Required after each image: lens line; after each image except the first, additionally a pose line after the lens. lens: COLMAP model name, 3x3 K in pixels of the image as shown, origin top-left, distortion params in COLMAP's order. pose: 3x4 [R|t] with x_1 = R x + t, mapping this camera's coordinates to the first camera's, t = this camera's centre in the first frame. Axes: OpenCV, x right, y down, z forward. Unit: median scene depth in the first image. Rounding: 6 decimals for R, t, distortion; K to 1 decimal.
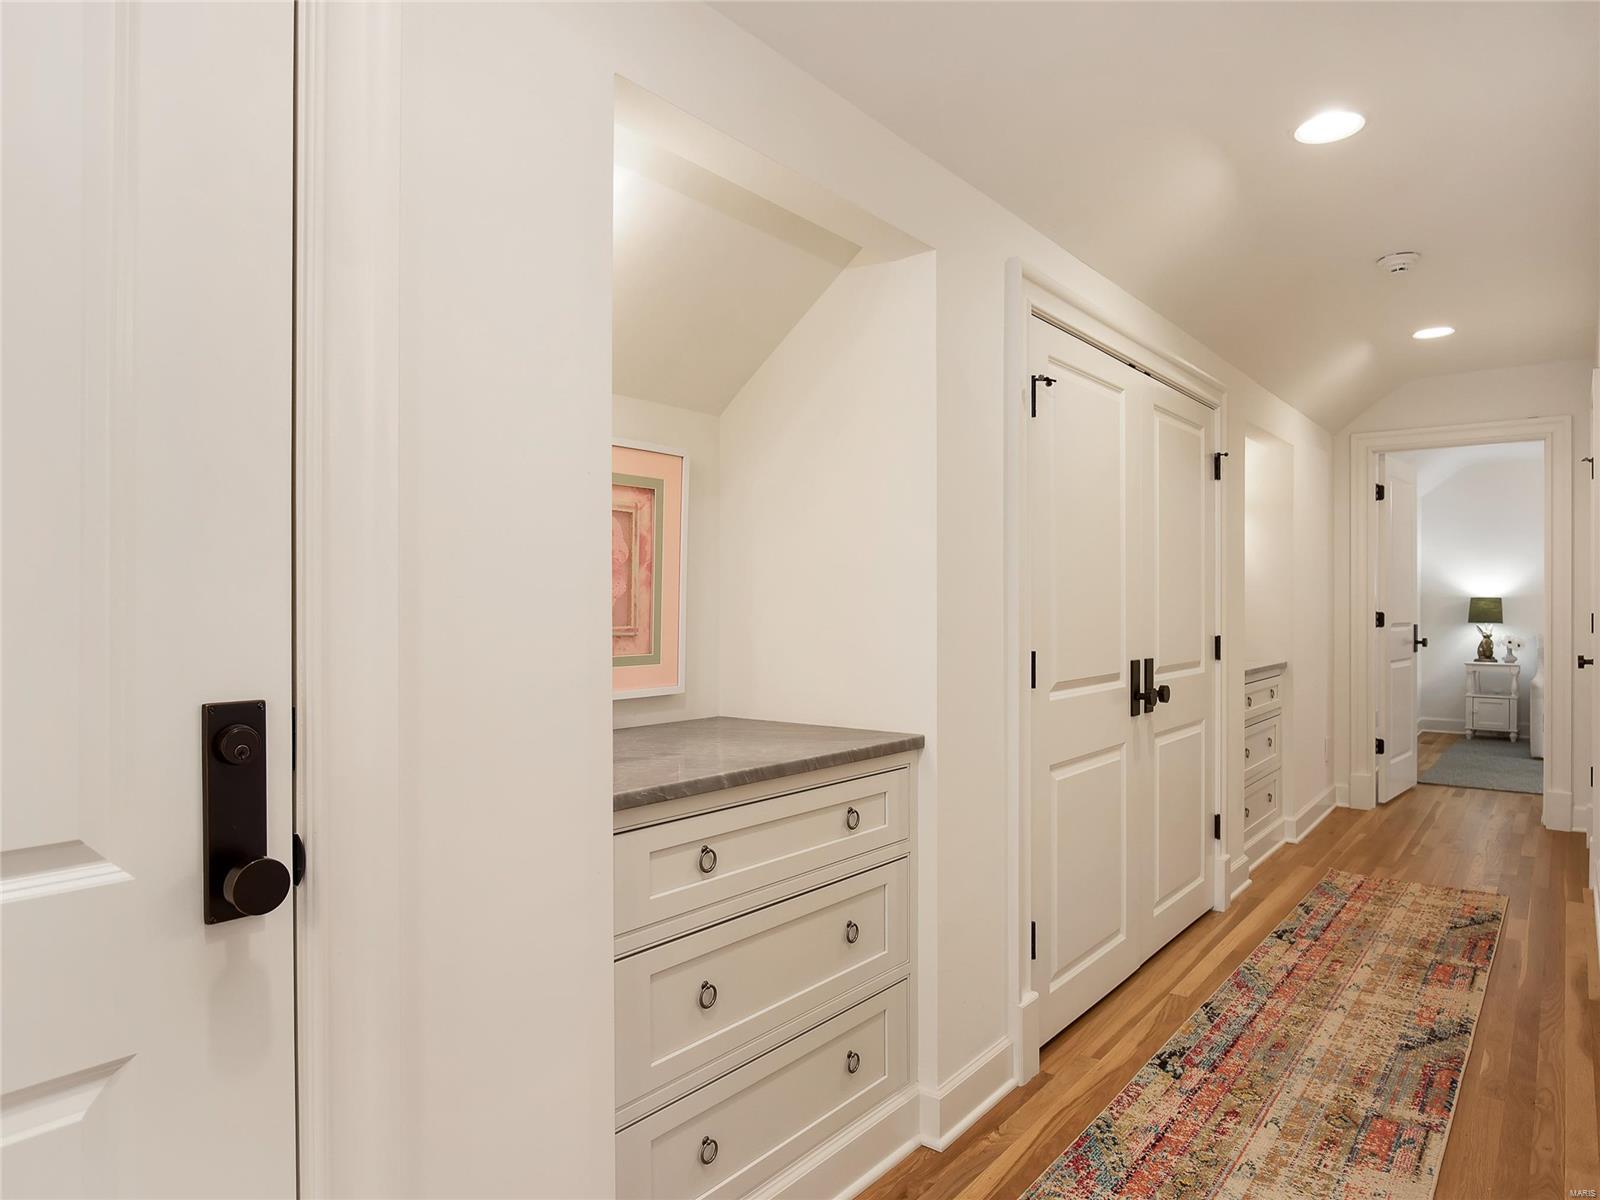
lens RADIAL K [[906.2, 0, 802.8], [0, 906.2, 602.8], [0, 0, 1]] dist [-0.006798, -0.001319]
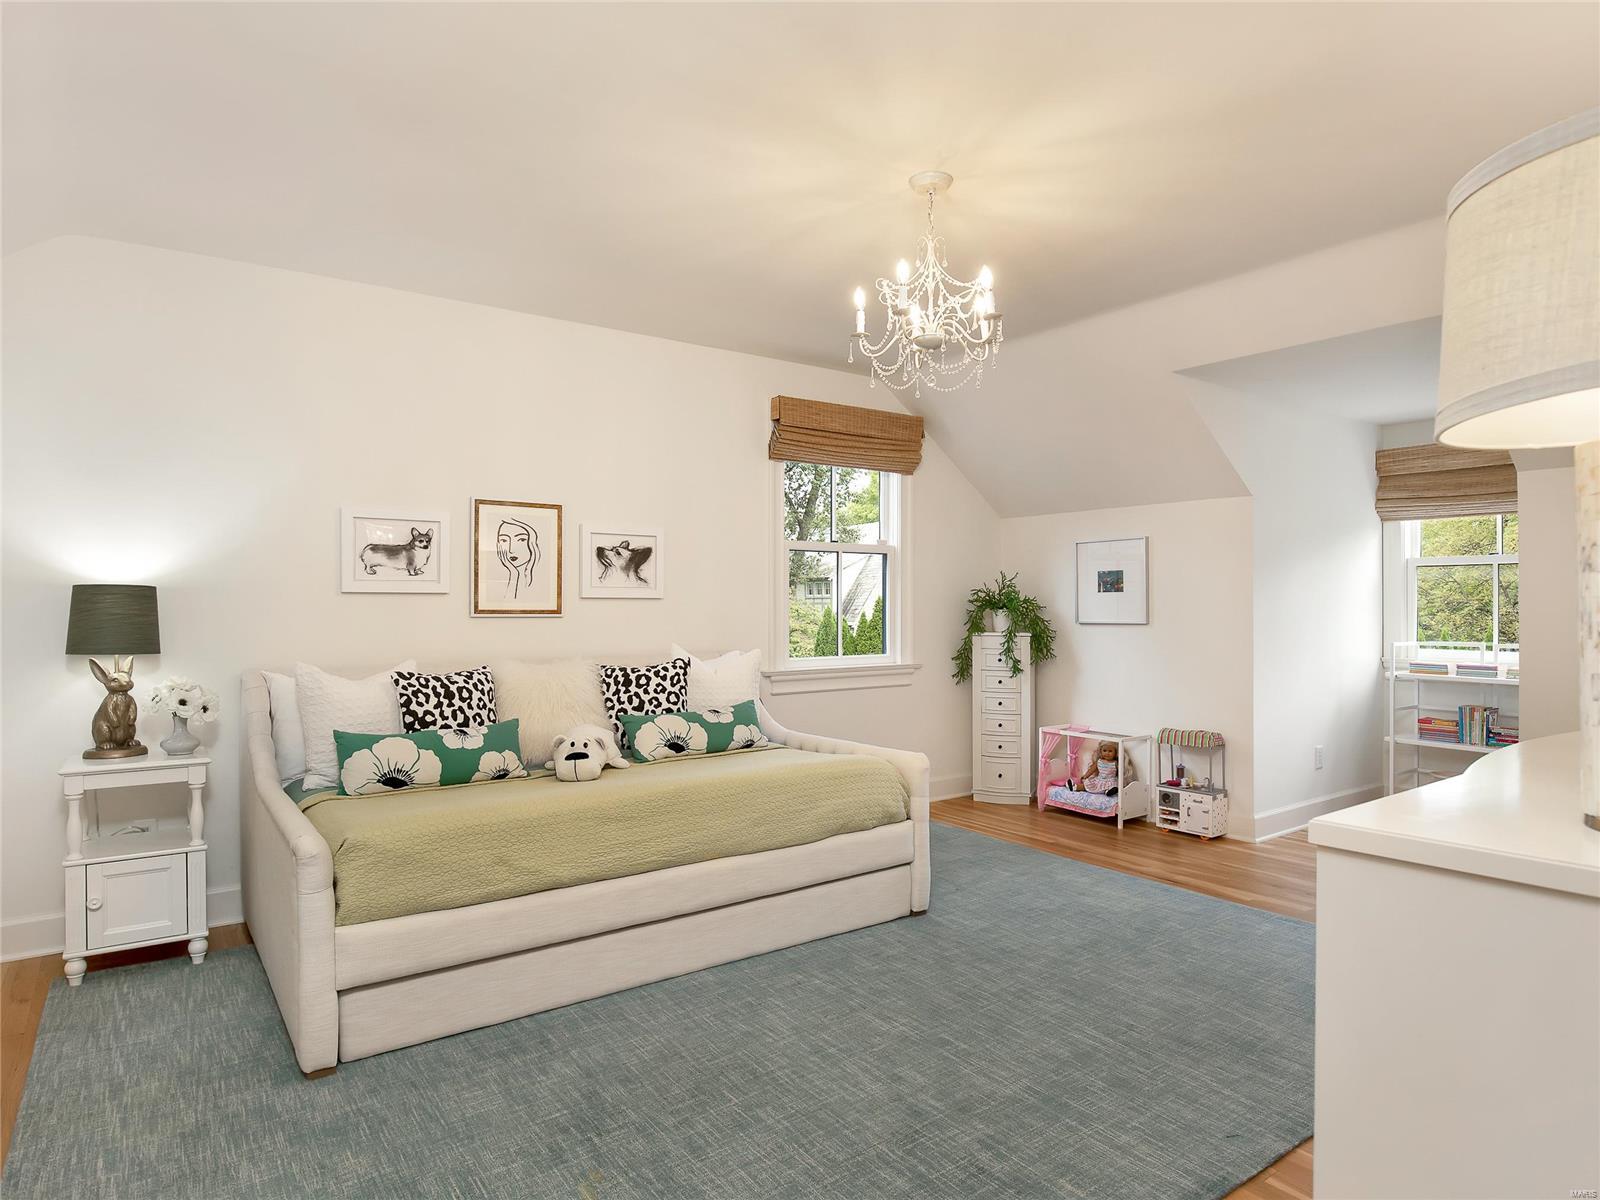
lens RADIAL K [[950.5, 0, 803.5], [0, 950.5, 608.0], [0, 0, 1]] dist [-0.002039, -0.000492]
pose [[0.227241, -0.013841, 0.973740, 0.442937], [0.012268, 0.999860, 0.011350, 0.002824], [-0.973761, 0.009367, 0.227379, 0.637375]]
